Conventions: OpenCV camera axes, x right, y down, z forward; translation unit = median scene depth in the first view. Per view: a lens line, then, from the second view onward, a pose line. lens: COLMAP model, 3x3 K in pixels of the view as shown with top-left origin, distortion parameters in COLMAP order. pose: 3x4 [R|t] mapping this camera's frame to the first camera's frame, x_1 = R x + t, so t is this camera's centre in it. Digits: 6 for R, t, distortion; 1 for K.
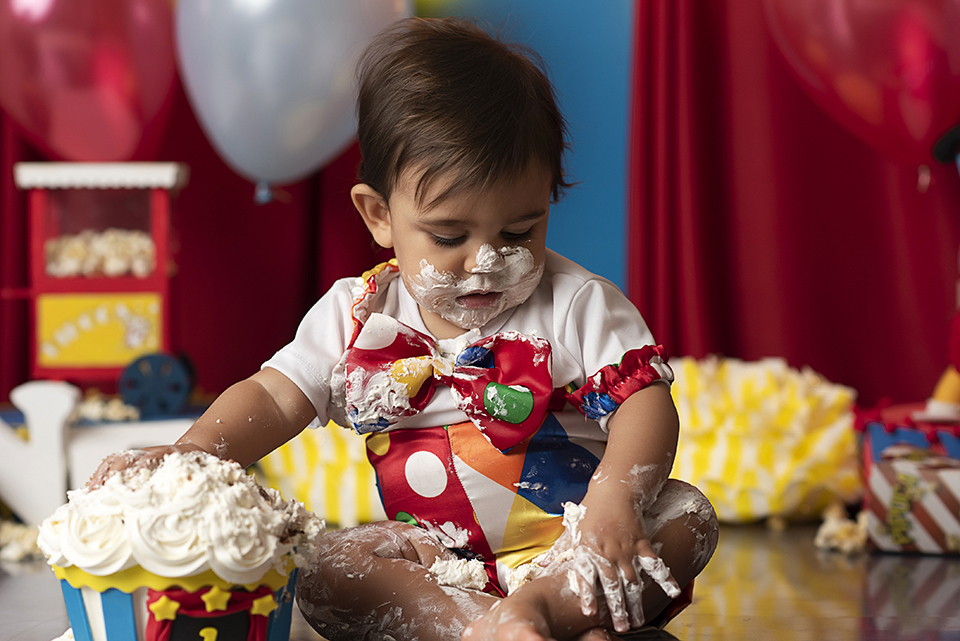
lens RADIAL K [[2336.7, 0, 480.0], [0, 2336.7, 320.5], [0, 0, 1]] dist [0.018528, 0.194036]
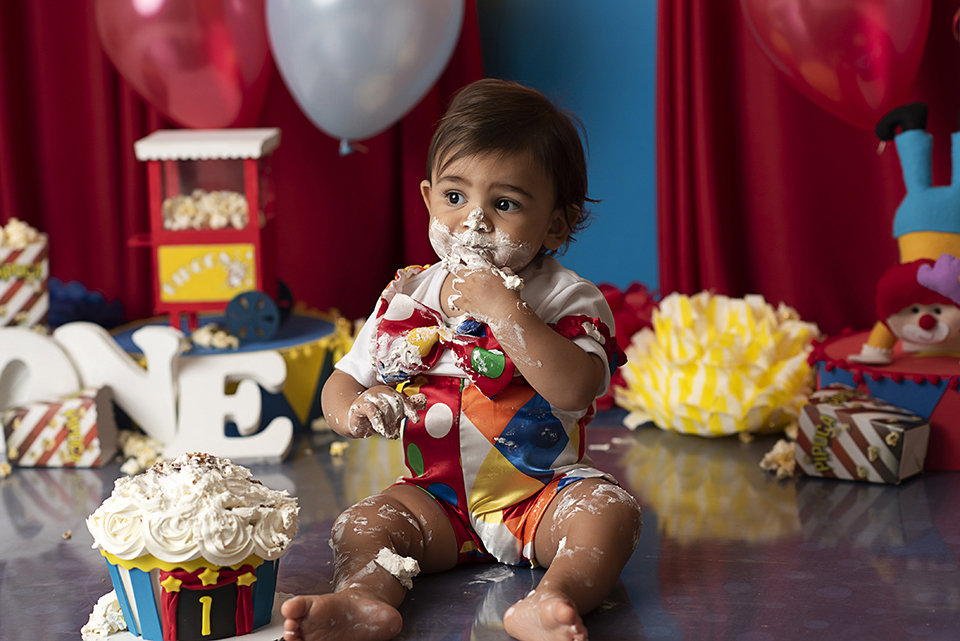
lens RADIAL K [[2308.2, 0, 480.0], [0, 2308.2, 320.5], [0, 0, 1]] dist [-0.029383, 0.082261]
pose [[0.990711, -0.002704, -0.135958, 0.159251], [0.021492, 0.990350, 0.136912, -0.147115], [0.134276, -0.138562, 0.981209, -0.199082]]
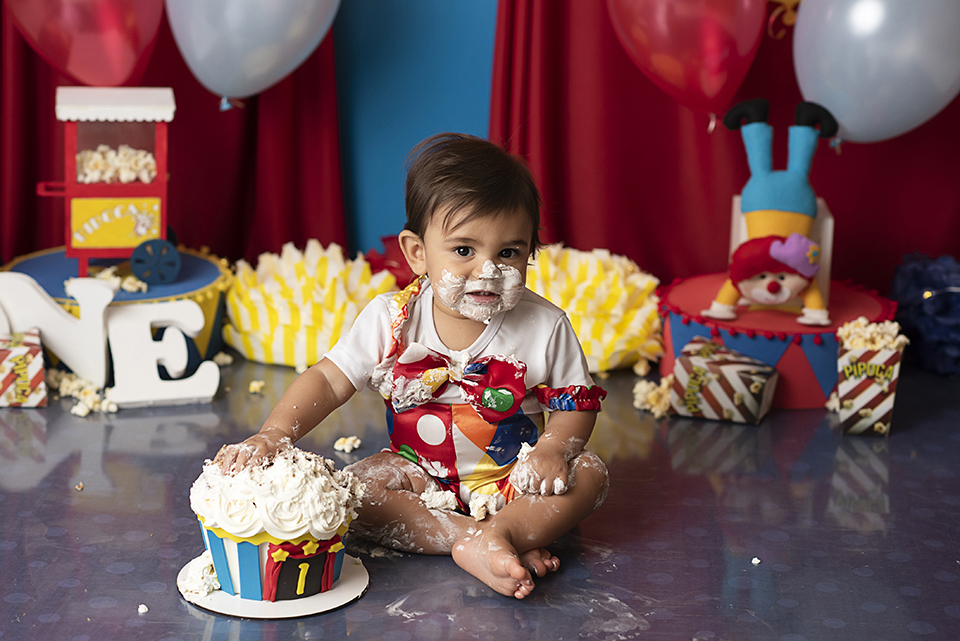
lens RADIAL K [[2288.8, 0, 480.0], [0, 2288.8, 320.5], [0, 0, 1]] dist [-0.027224, -0.342859]
pose [[0.989710, 0.004174, 0.143029, -0.155602], [-0.038654, 0.970211, 0.239158, -0.291054], [-0.137770, -0.242225, 0.960389, -0.351348]]
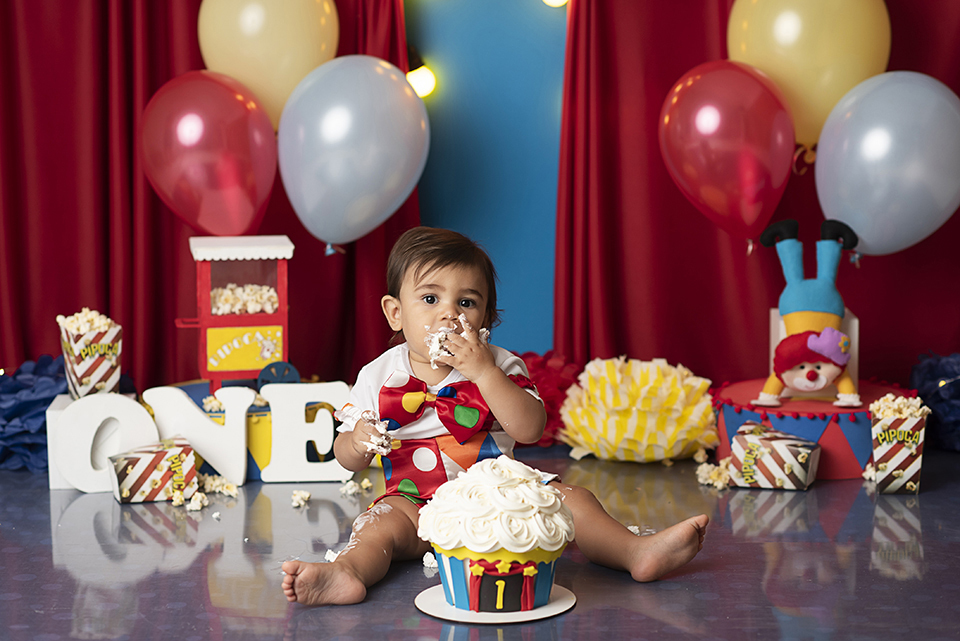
lens RADIAL K [[2288.8, 0, 480.0], [0, 2288.8, 320.5], [0, 0, 1]] dist [-0.027224, -0.342859]
pose [[0.988288, -0.018349, 0.151491, -0.260935], [0.001117, 0.993587, 0.113062, -0.207063], [-0.152594, -0.111569, 0.981971, -0.597008]]
